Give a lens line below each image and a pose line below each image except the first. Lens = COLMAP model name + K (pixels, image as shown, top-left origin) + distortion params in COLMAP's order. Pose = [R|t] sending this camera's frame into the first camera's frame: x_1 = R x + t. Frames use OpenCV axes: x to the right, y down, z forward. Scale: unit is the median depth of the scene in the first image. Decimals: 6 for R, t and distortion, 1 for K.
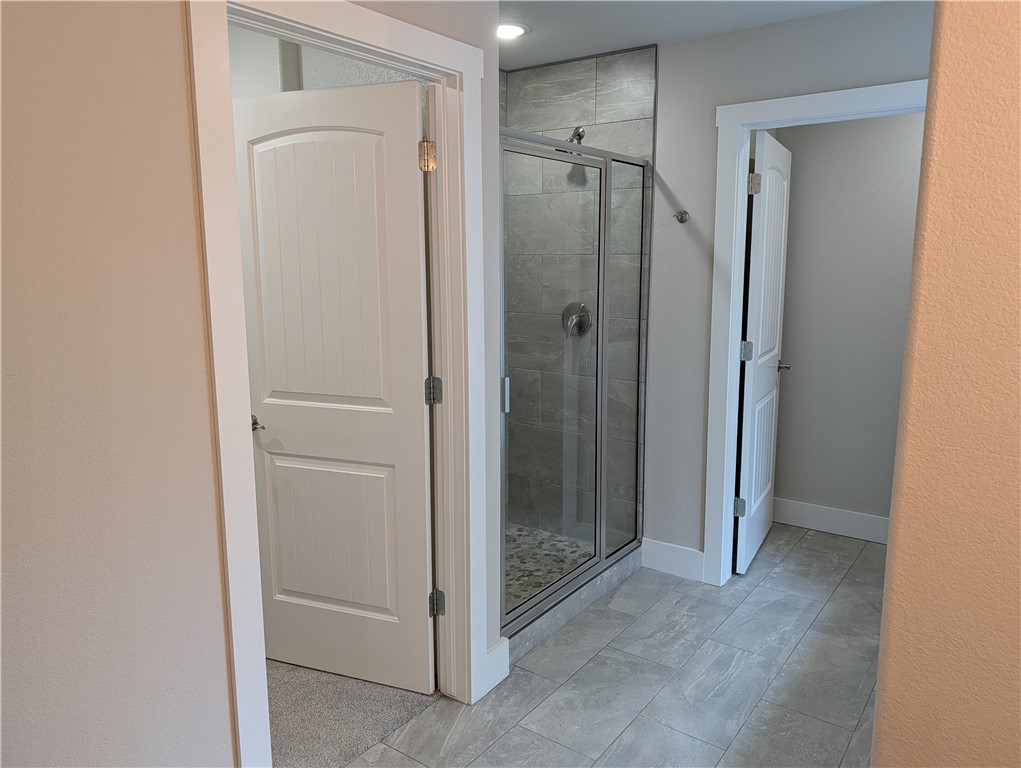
lens RADIAL K [[744.2, 0, 512.8], [0, 744.2, 385.2], [0, 0, 1]] dist [0.021180, -0.005164]
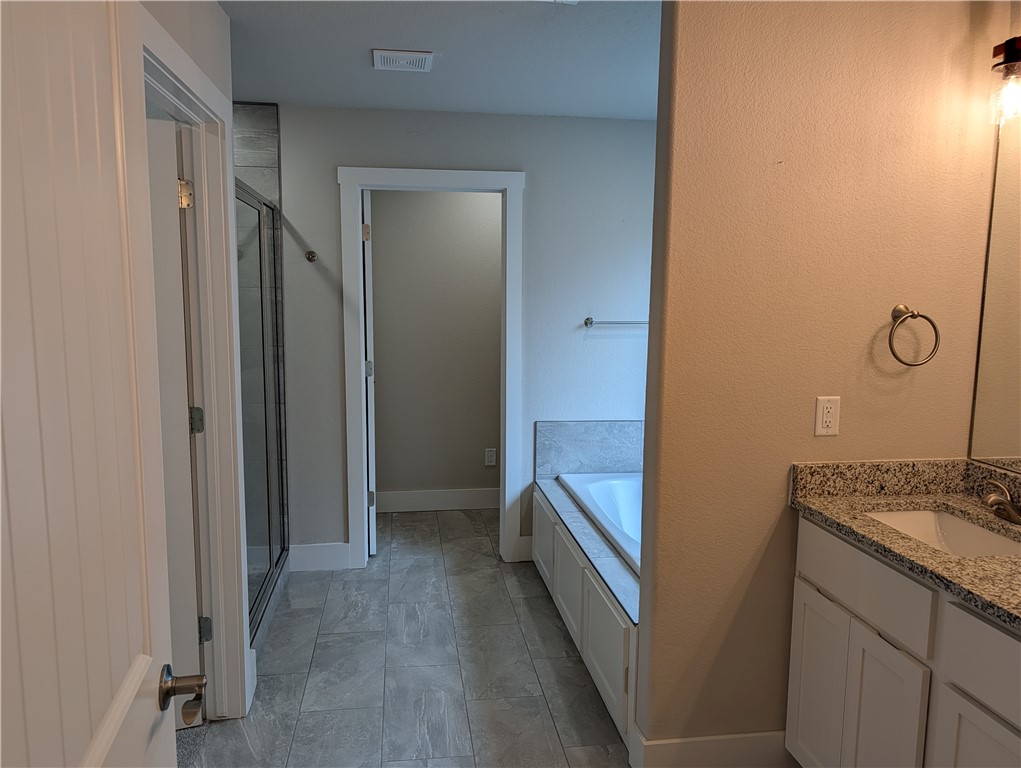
lens RADIAL K [[744.2, 0, 512.8], [0, 744.2, 385.2], [0, 0, 1]] dist [0.021180, -0.005164]
pose [[0.712809, -0.078438, 0.696959, -0.375532], [0.106419, 0.994317, 0.003065, 0.003164], [-0.693238, 0.071985, 0.717105, -0.033020]]
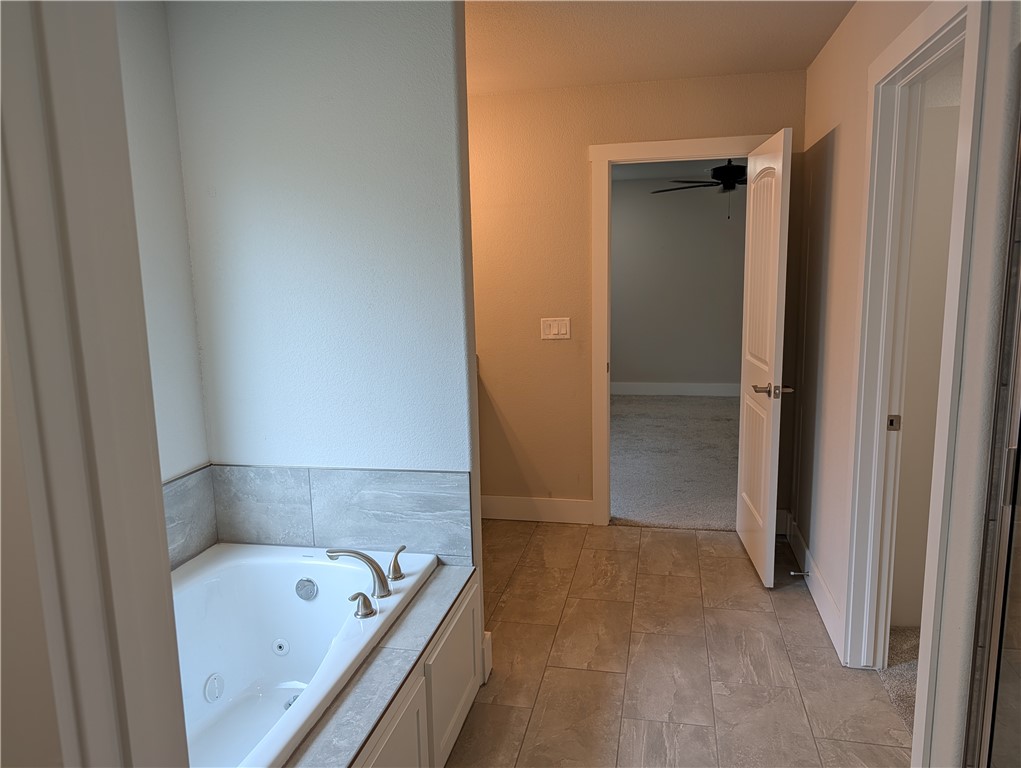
lens RADIAL K [[744.2, 0, 512.8], [0, 744.2, 385.2], [0, 0, 1]] dist [0.021180, -0.005164]
pose [[-0.909364, 0.089209, -0.406324, 0.461866], [-0.043989, 0.950640, 0.307163, -0.176695], [0.413669, 0.297197, -0.860553, 1.056924]]
